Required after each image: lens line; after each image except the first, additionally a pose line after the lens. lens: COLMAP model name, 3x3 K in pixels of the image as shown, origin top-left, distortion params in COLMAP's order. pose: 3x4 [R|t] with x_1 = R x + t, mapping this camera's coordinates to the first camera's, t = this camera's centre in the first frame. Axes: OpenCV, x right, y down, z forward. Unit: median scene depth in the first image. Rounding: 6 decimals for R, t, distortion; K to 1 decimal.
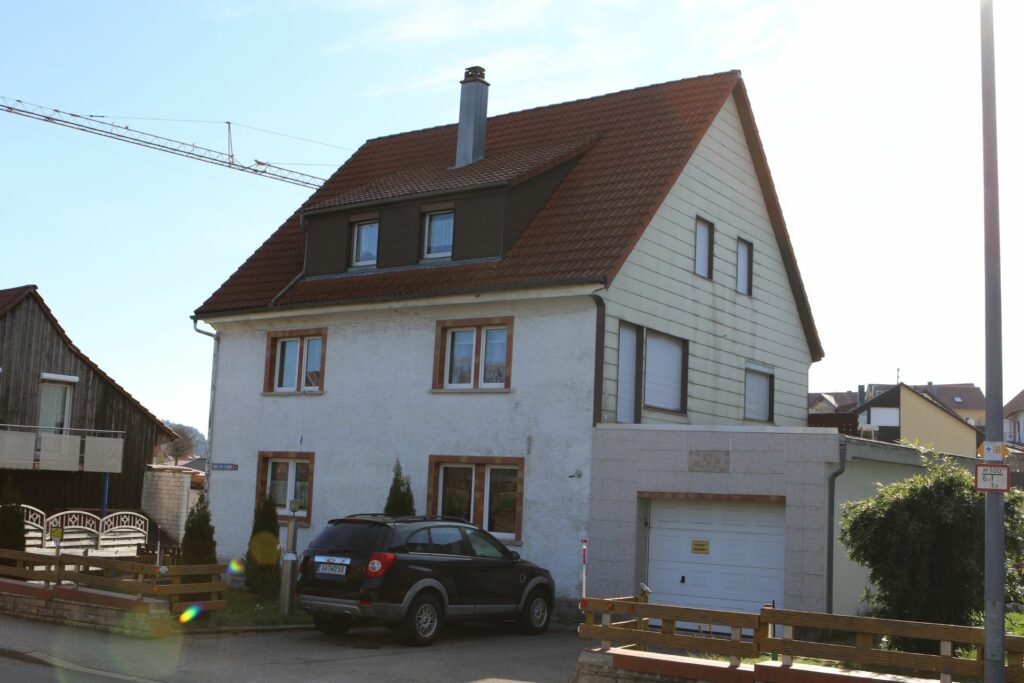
lens RADIAL K [[1132.4, 0, 513.3], [0, 1132.4, 341.4], [0, 0, 1]] dist [-0.077303, 0.000000]
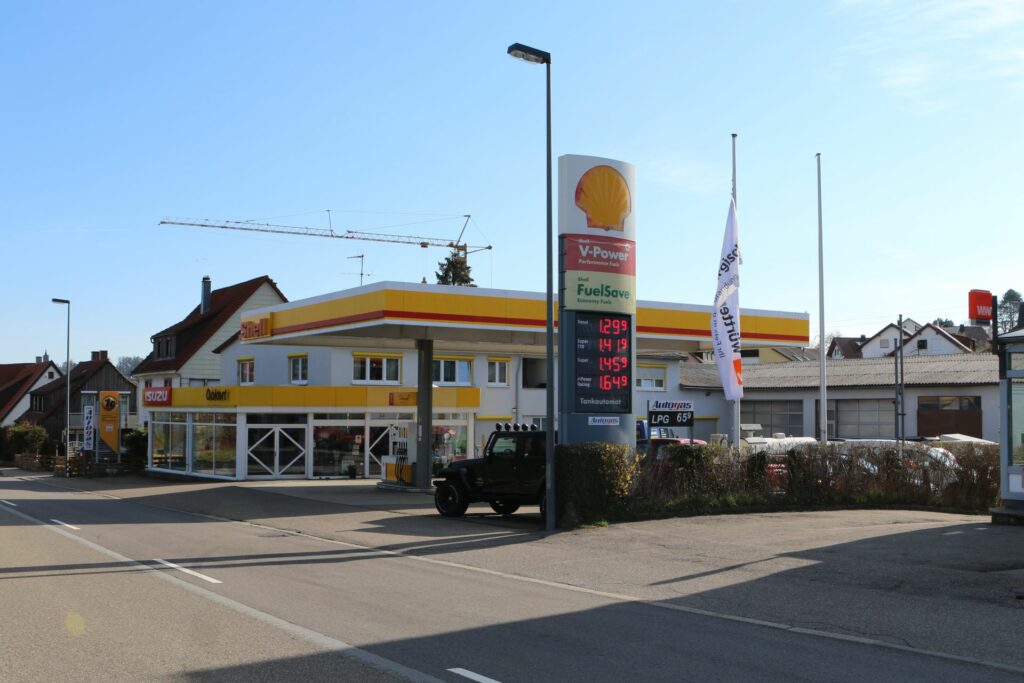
lens RADIAL K [[1132.4, 0, 512.4], [0, 1132.4, 341.3], [0, 0, 1]] dist [-0.077303, 0.000000]
pose [[0.916704, -0.062487, -0.394651, 1.456065], [0.088568, 0.994903, 0.048199, -0.131523], [0.389628, -0.079138, 0.917566, -1.004637]]
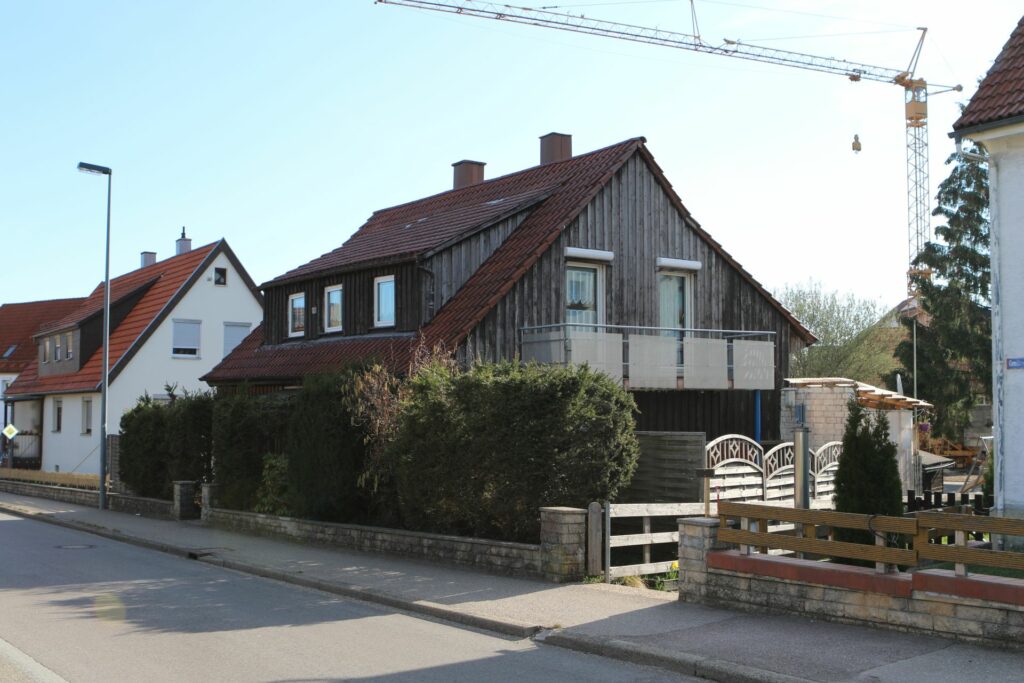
lens RADIAL K [[1132.4, 0, 511.8], [0, 1132.4, 345.3], [0, 0, 1]] dist [-0.077303, 0.000000]
pose [[0.945499, -0.055129, -0.320925, -0.272559], [0.075375, 0.995850, 0.050997, 0.039152], [0.316782, -0.072407, 0.945731, 0.262102]]
